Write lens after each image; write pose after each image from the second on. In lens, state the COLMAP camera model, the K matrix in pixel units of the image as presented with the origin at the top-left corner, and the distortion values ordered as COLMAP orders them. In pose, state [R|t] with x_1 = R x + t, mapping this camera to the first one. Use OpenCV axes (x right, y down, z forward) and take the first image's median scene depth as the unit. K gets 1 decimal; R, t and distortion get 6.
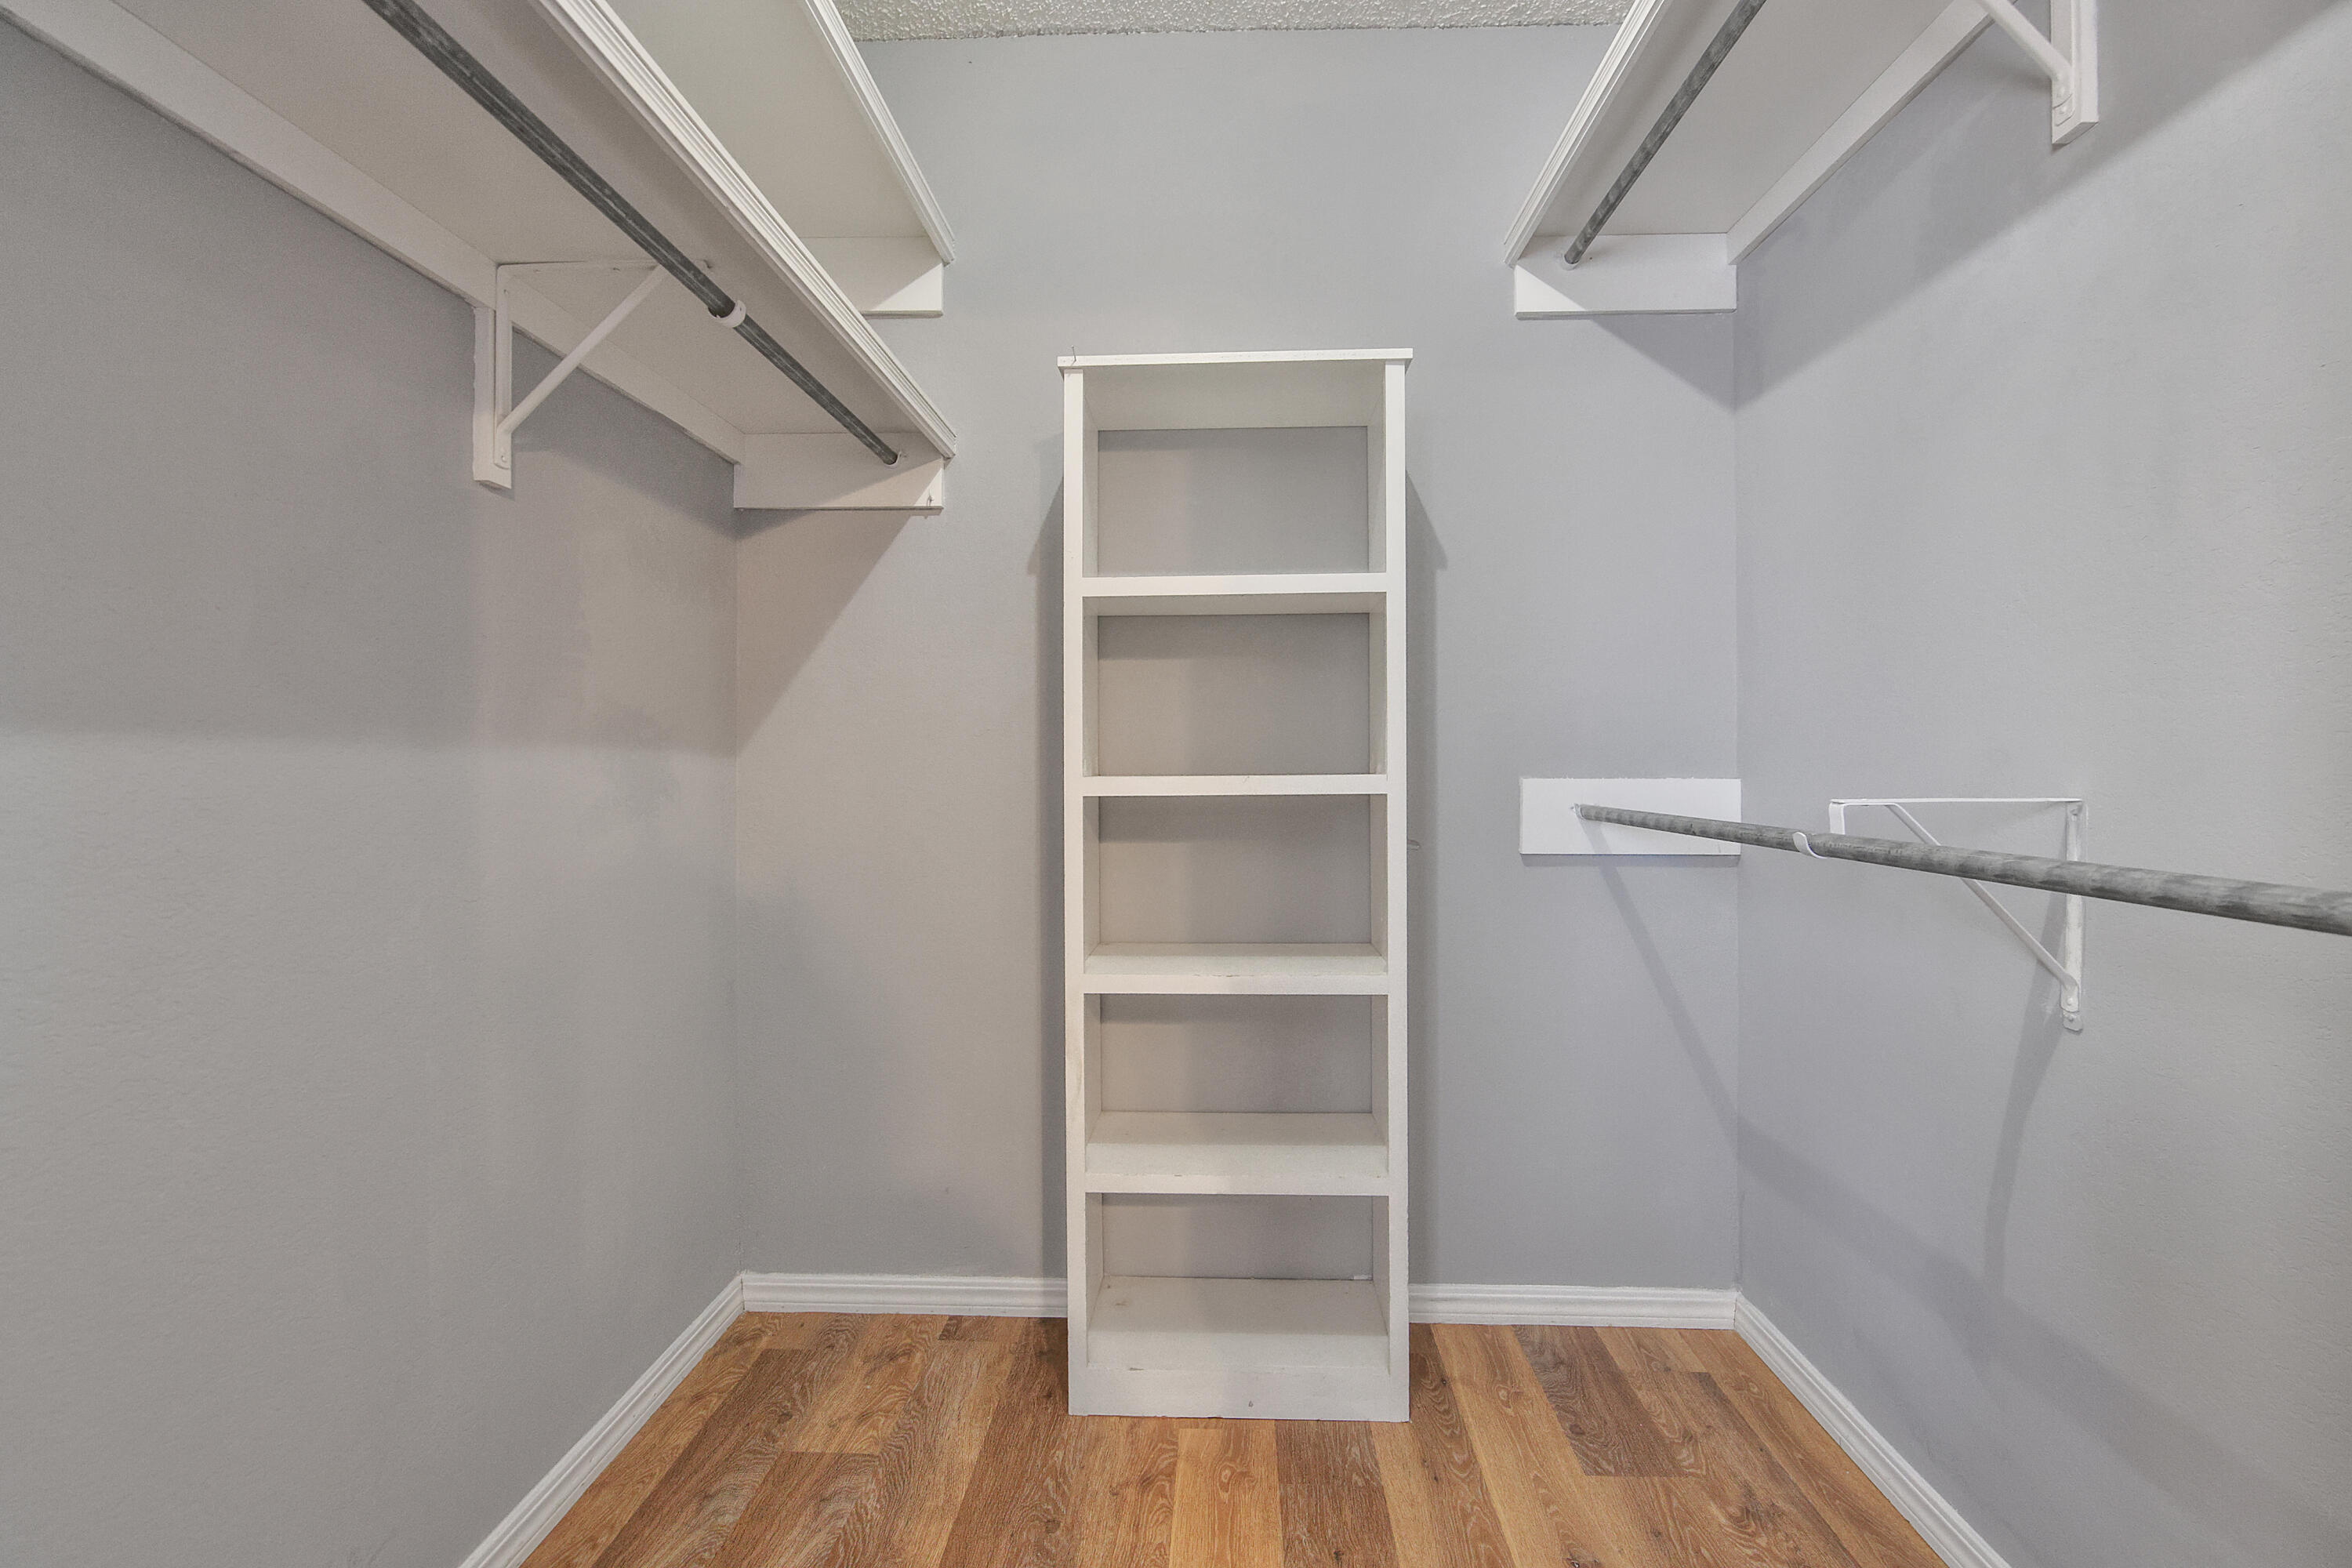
lens RADIAL K [[1088.2, 0, 1183.4], [0, 1088.2, 784.2], [0, 0, 1]] dist [-0.043301, -0.000408]
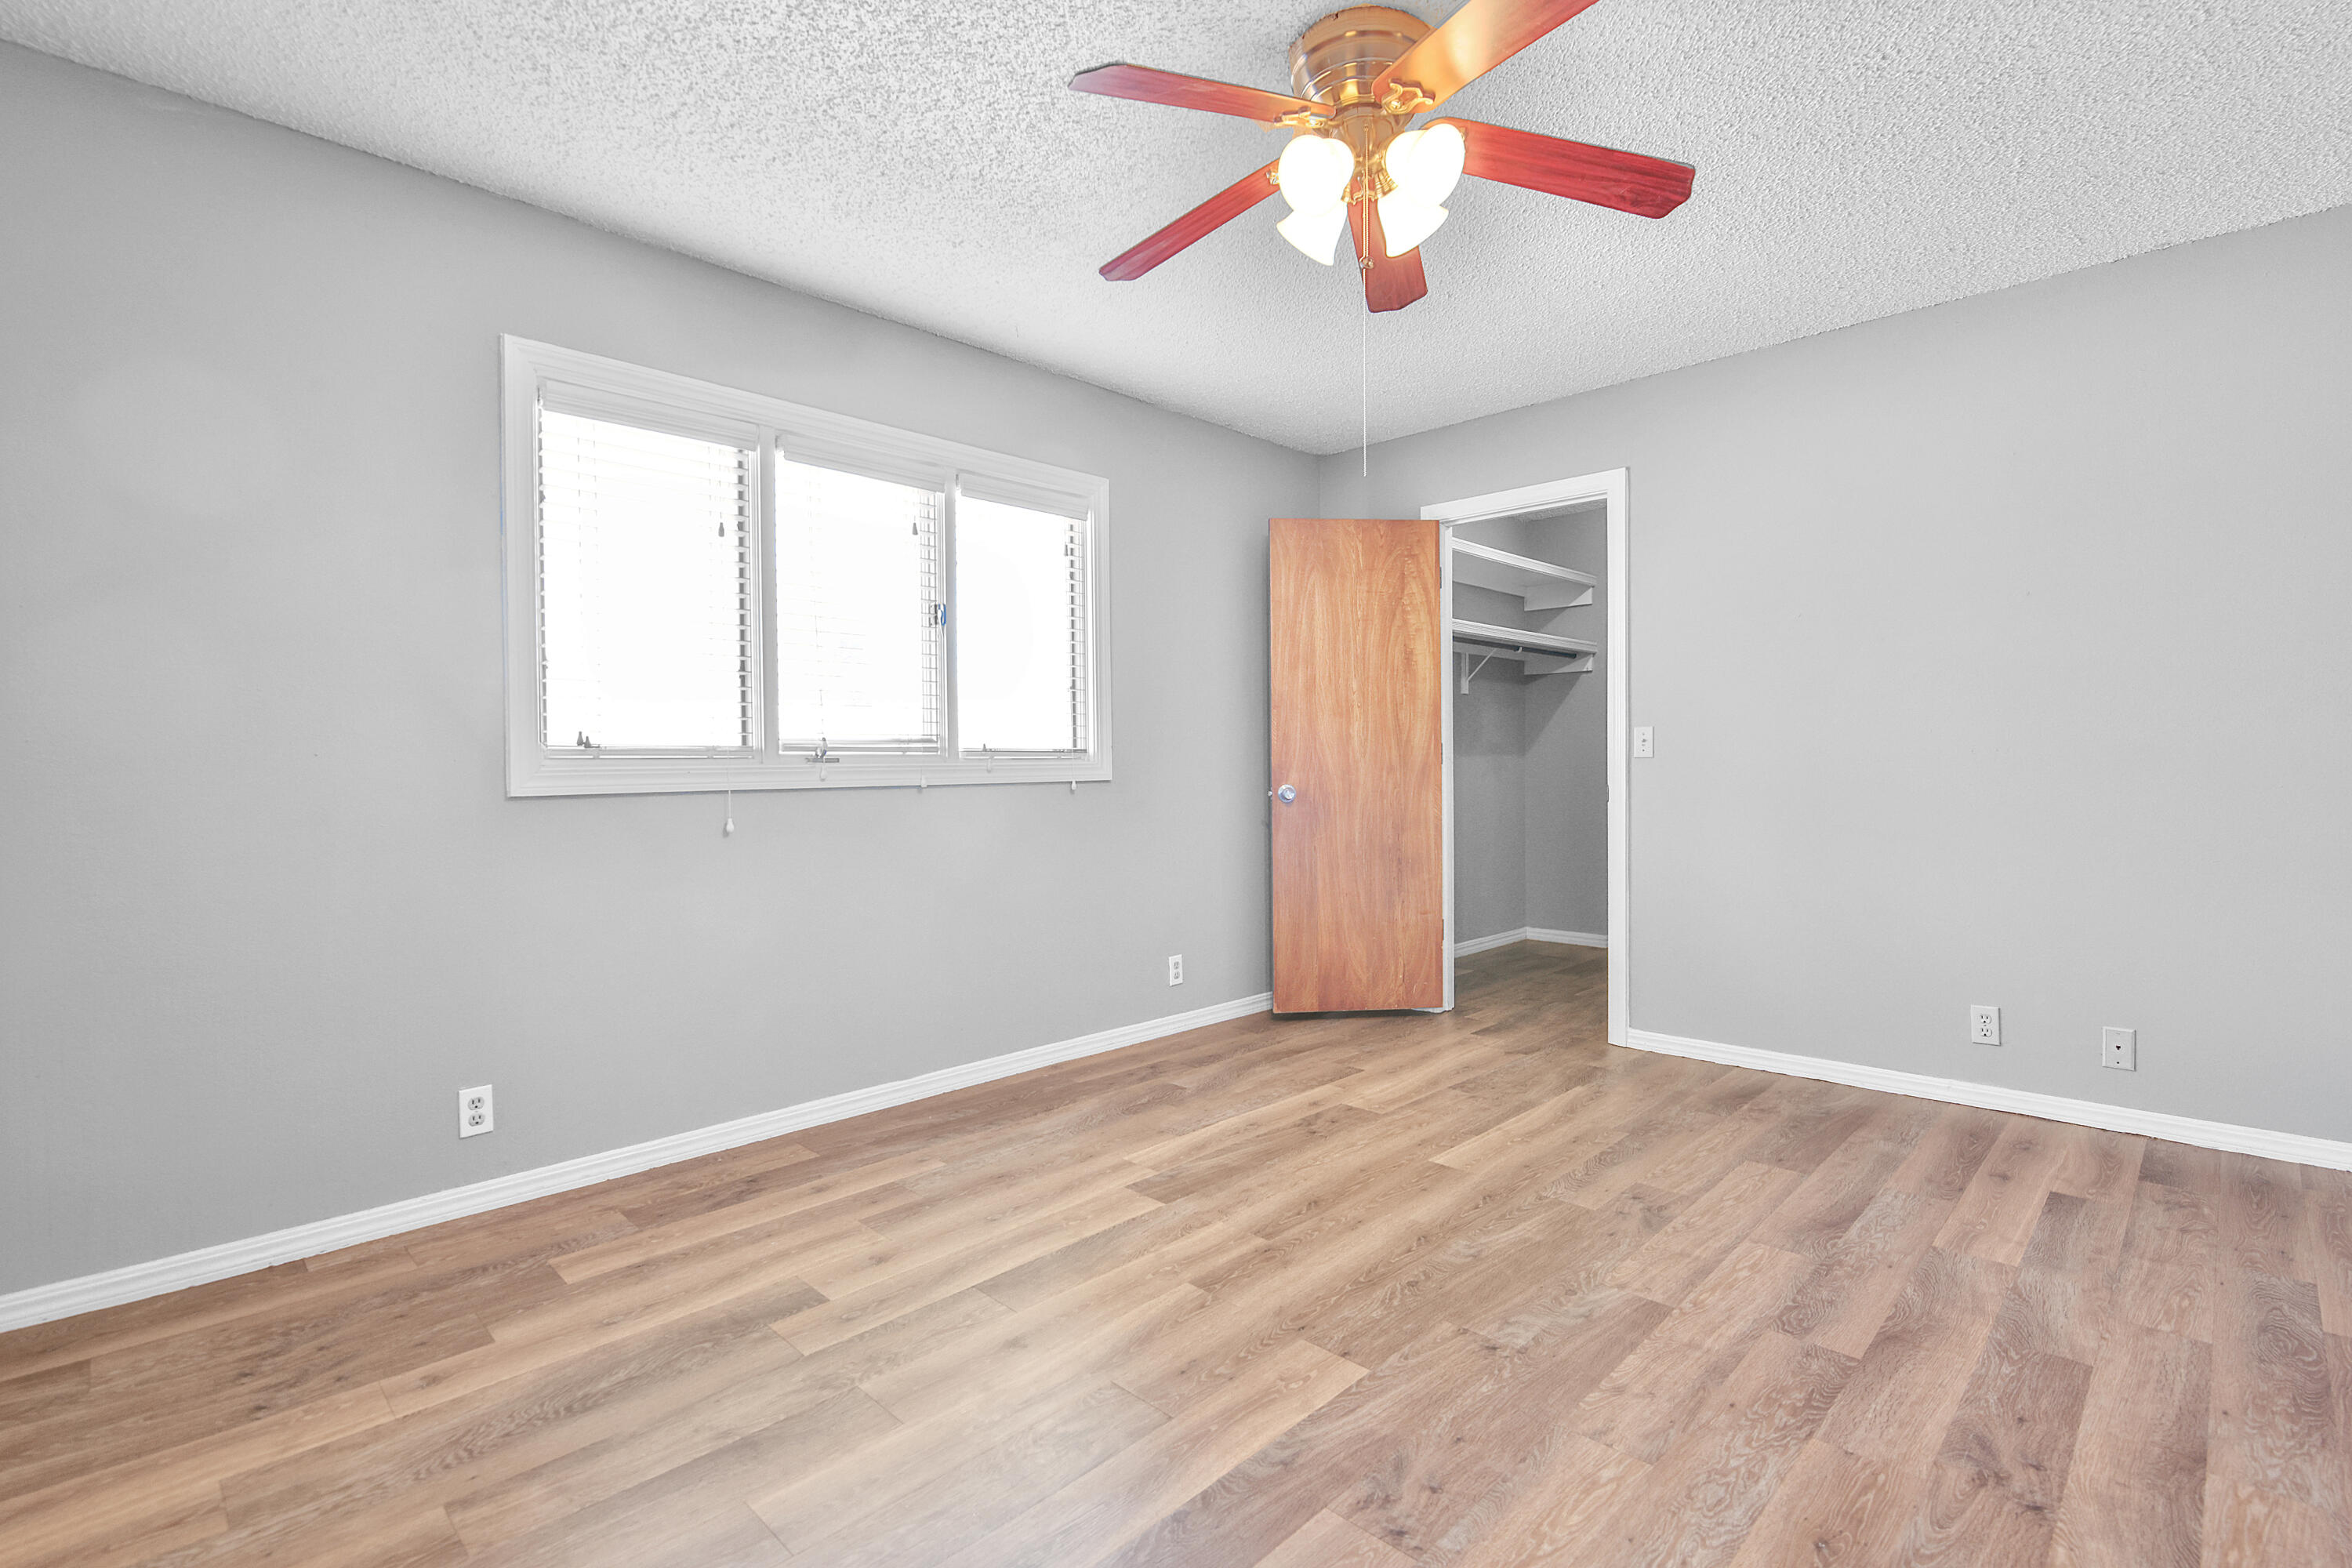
lens RADIAL K [[1088.2, 0, 1176.3], [0, 1088.2, 782.8], [0, 0, 1]] dist [-0.043301, -0.000408]
pose [[0.746573, 0.012899, -0.665178, 0.906834], [-0.005237, 0.999895, 0.013512, 0.017772], [0.665282, -0.006605, 0.746563, -1.986264]]
